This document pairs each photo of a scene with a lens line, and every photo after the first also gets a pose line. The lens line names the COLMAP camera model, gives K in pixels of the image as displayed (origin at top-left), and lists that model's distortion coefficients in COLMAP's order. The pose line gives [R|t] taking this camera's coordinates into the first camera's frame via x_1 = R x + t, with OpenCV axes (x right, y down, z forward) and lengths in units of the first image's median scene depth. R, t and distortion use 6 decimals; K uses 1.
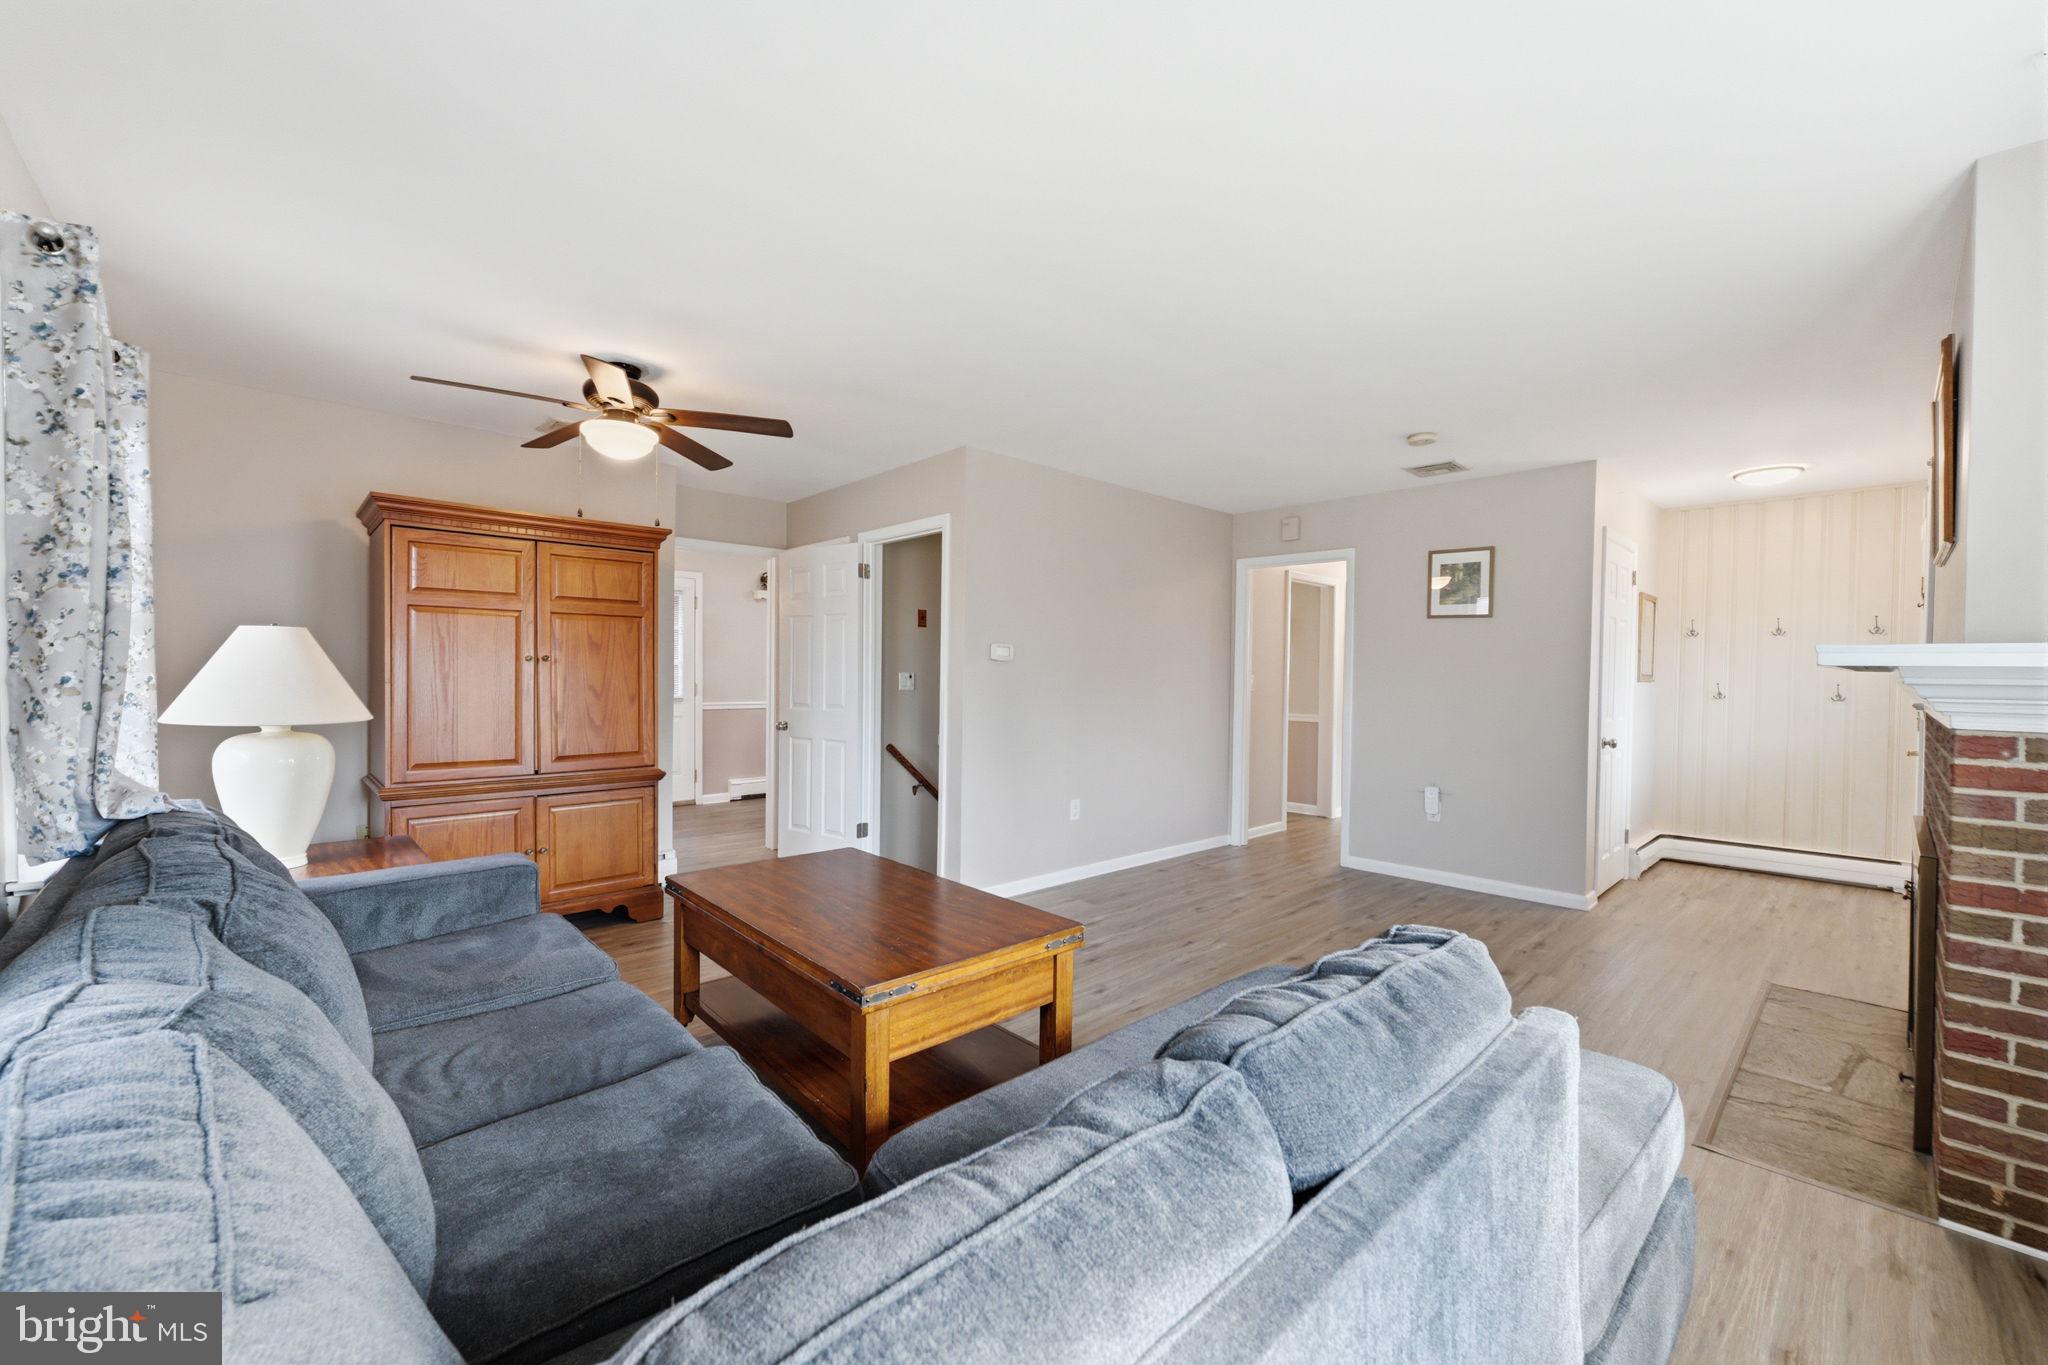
lens RADIAL K [[817.6, 0, 1031.0], [0, 817.6, 684.4], [0, 0, 1]] dist [-0.001012, 0.000050]
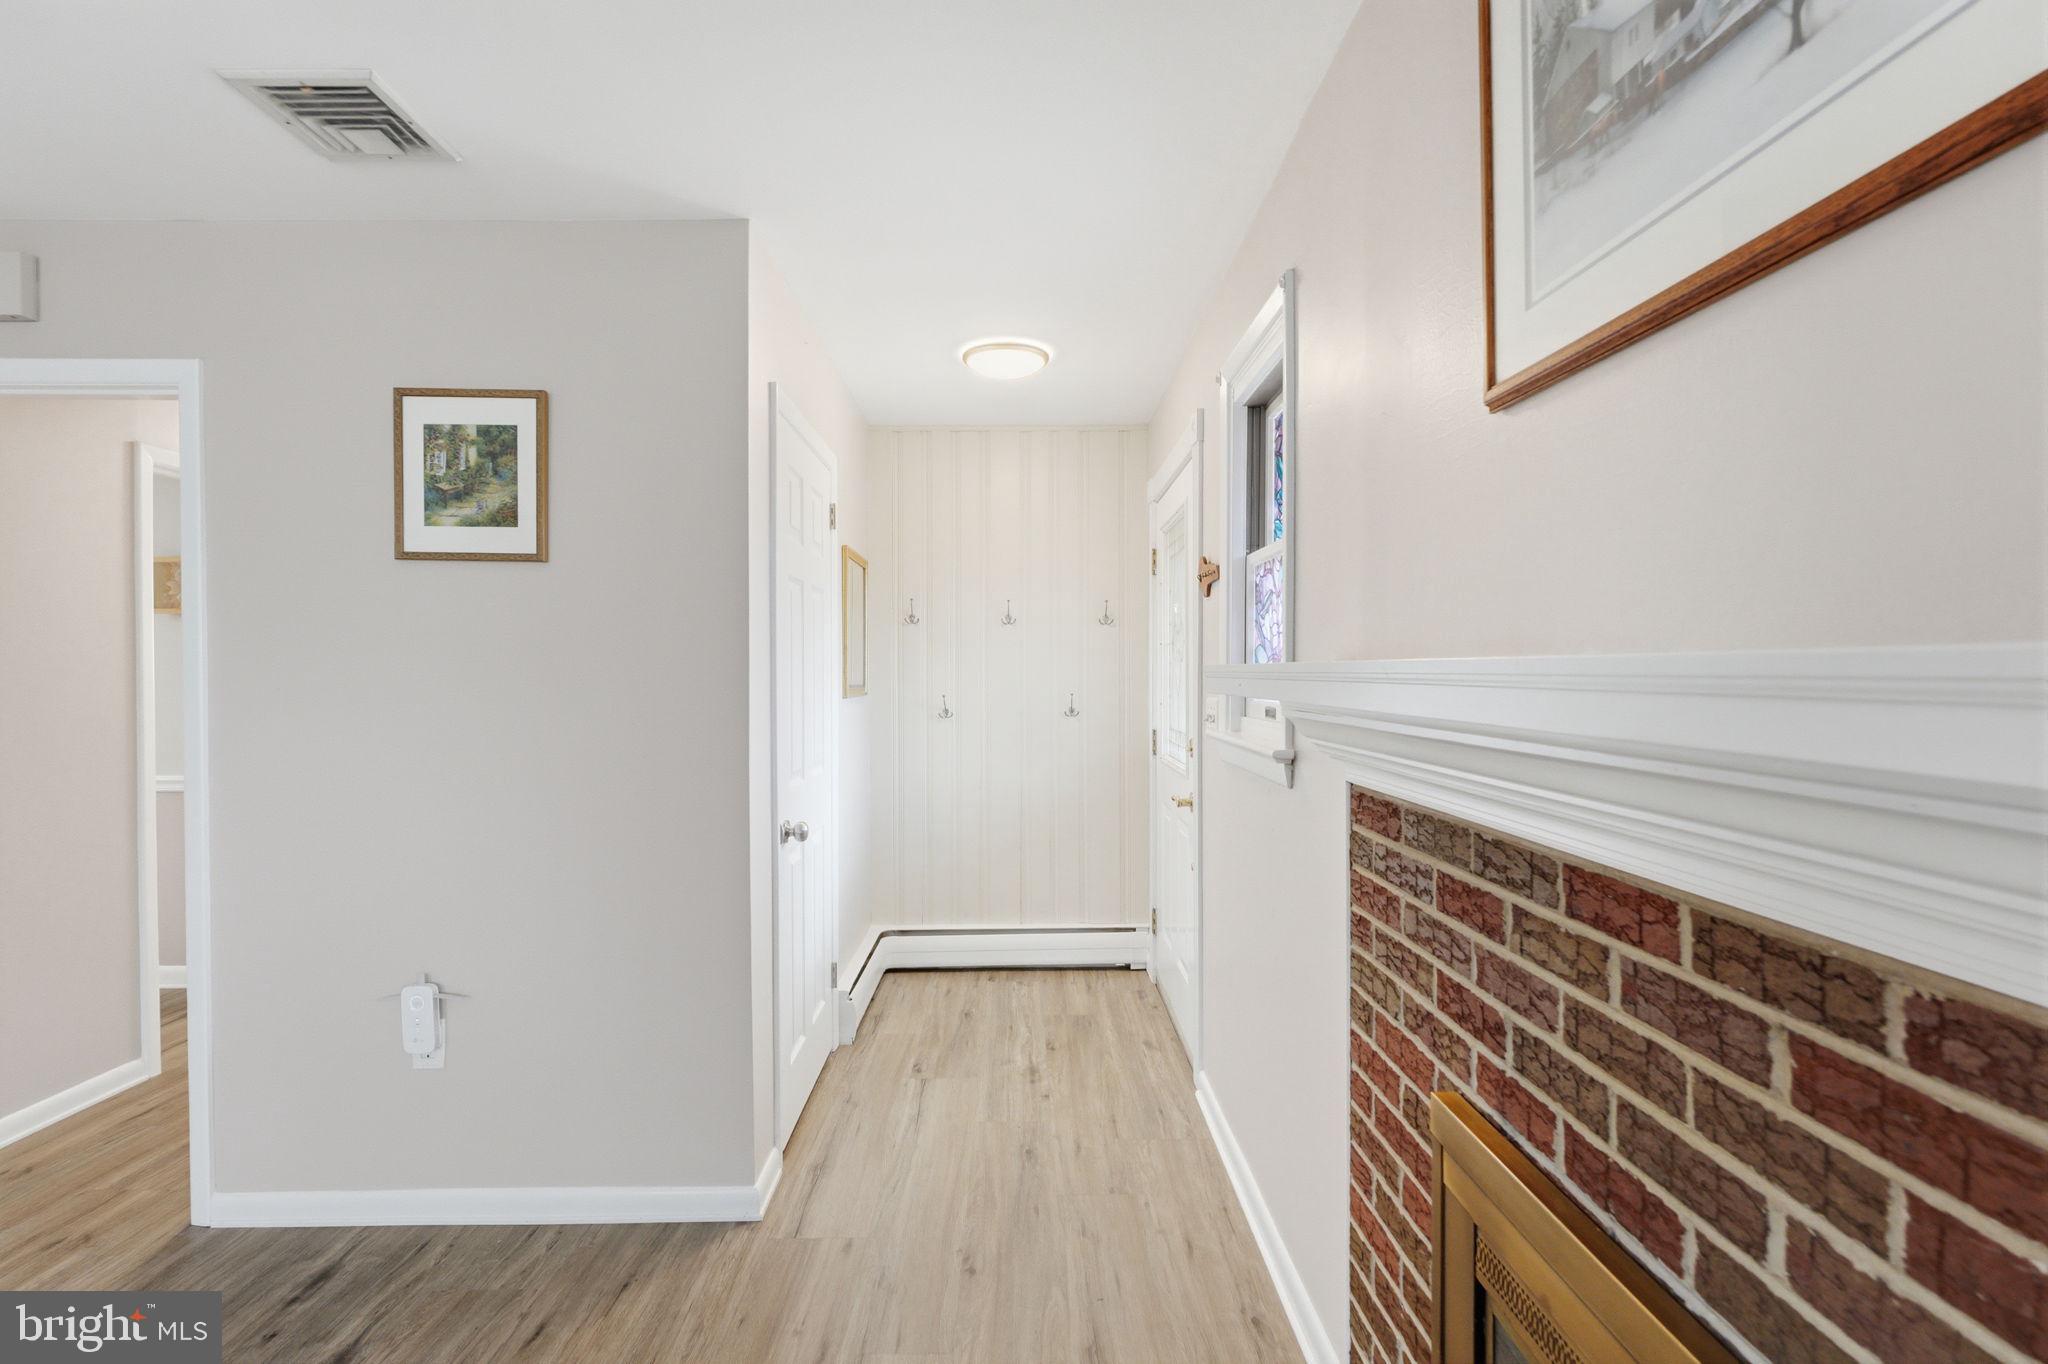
lens RADIAL K [[817.6, 0, 1024.0], [0, 817.6, 676.6], [0, 0, 1]] dist [-0.001012, 0.000050]
pose [[0.666318, -0.018722, 0.745433, 0.402071], [0.025352, 0.999676, 0.002446, -0.017741], [-0.745237, 0.017268, 0.666576, 0.525523]]
